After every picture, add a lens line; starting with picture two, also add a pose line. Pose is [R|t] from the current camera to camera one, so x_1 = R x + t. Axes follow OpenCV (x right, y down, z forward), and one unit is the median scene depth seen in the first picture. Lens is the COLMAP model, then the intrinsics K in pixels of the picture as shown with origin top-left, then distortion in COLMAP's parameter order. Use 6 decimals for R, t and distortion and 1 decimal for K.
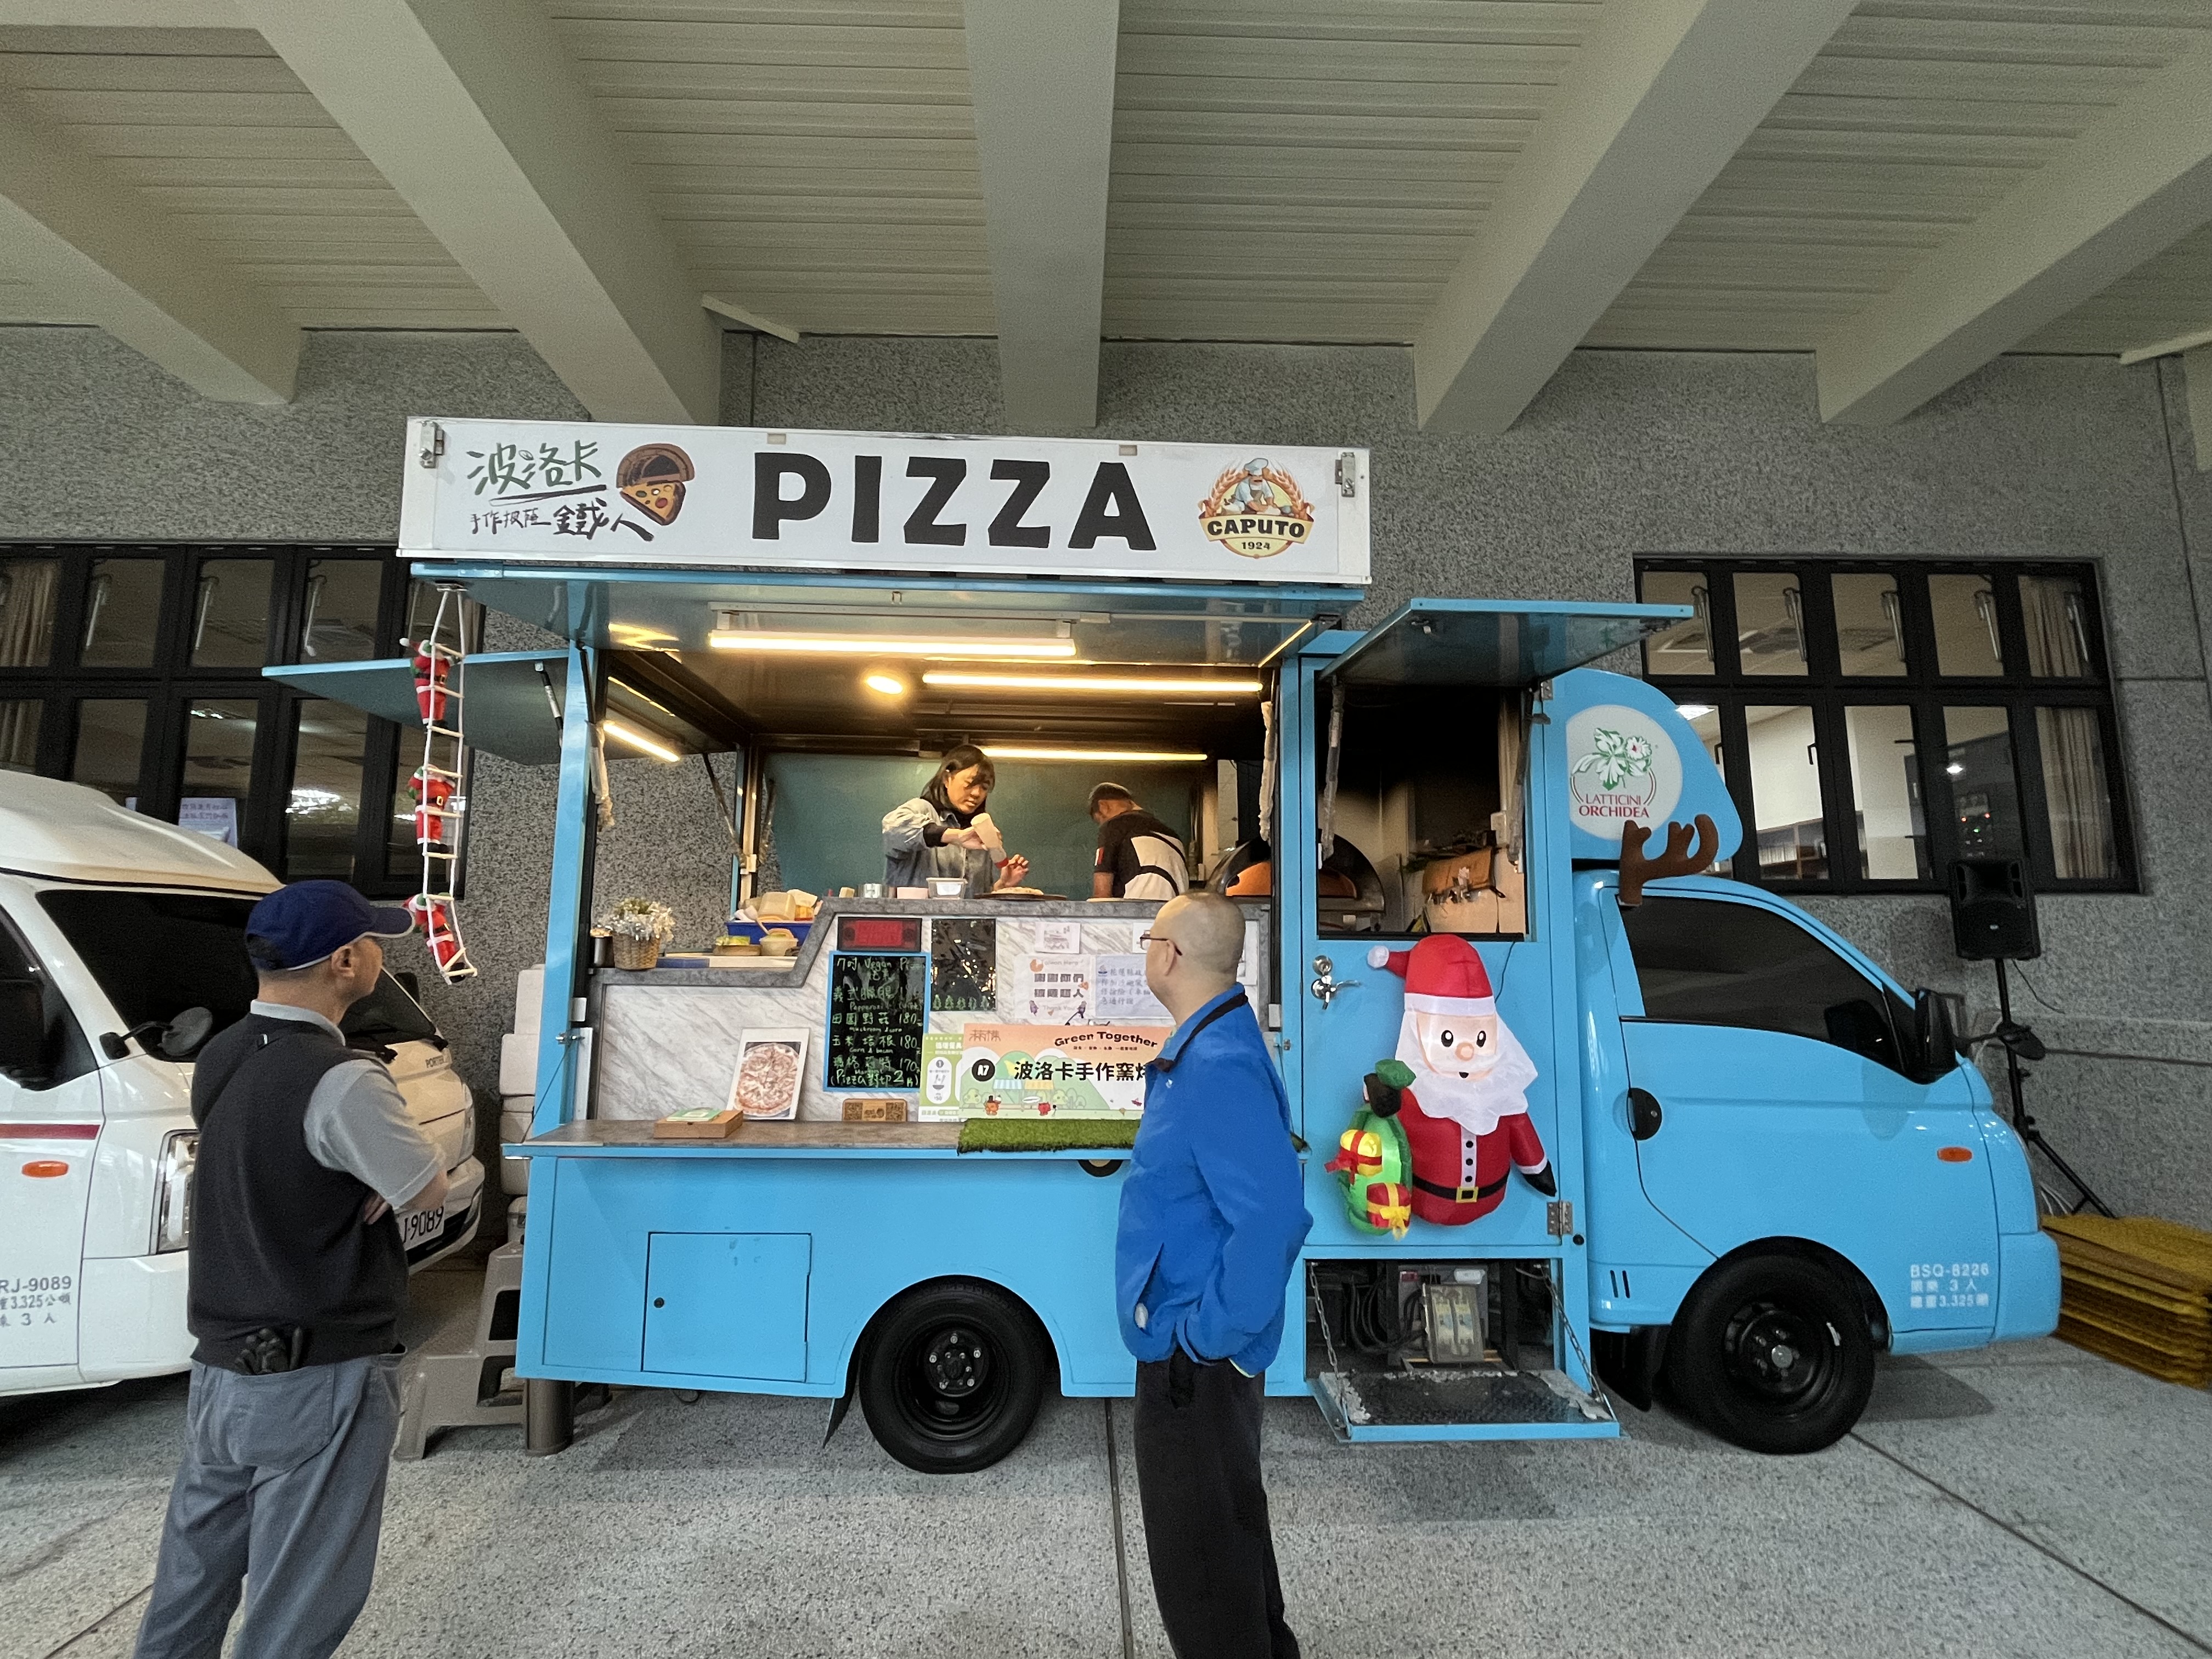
lens RADIAL K [[1027.6, 0, 1106.0], [0, 1027.6, 829.5], [0, 0, 1]] dist [0.001553, 0.000264]
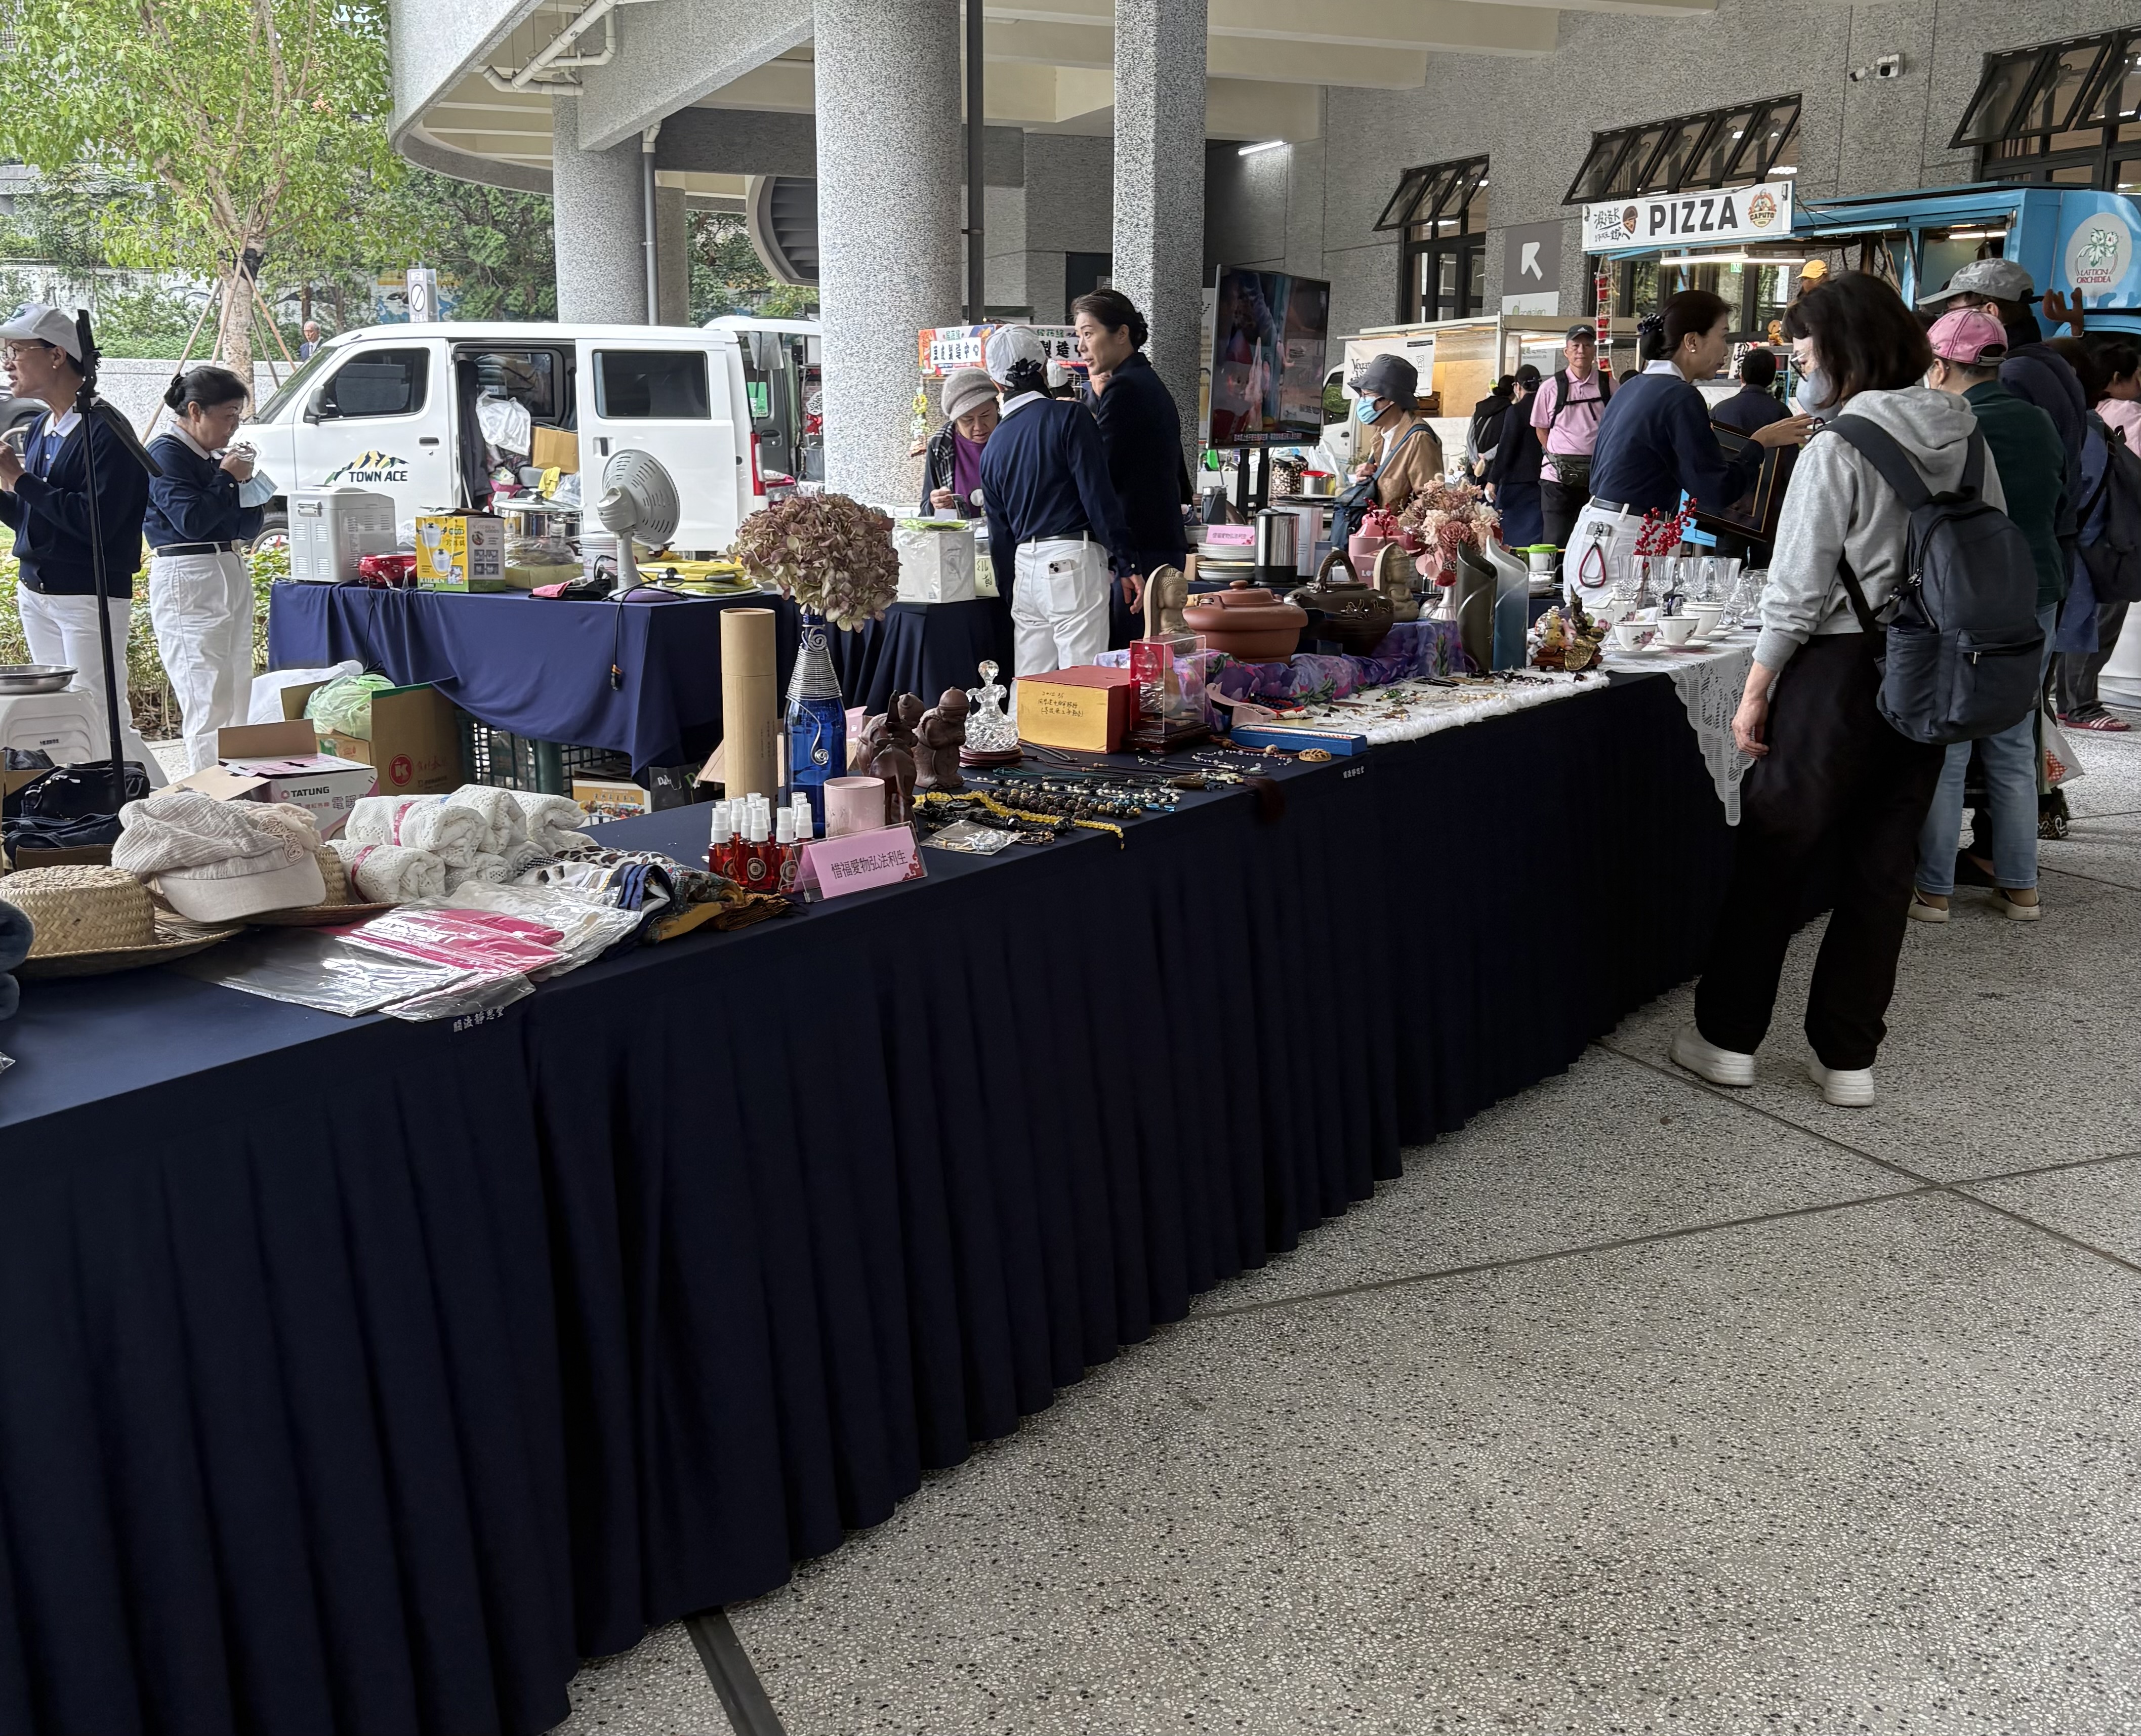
lens RADIAL K [[2191.2, 0, 1070.5], [0, 2191.2, 868.0], [0, 0, 1]] dist [0.005304, 0.007677]
pose [[0.365111, 0.187753, -0.911835, 5.304936], [0.124879, 0.960723, 0.247822, -0.305669], [0.922550, -0.204352, 0.327324, -3.099216]]
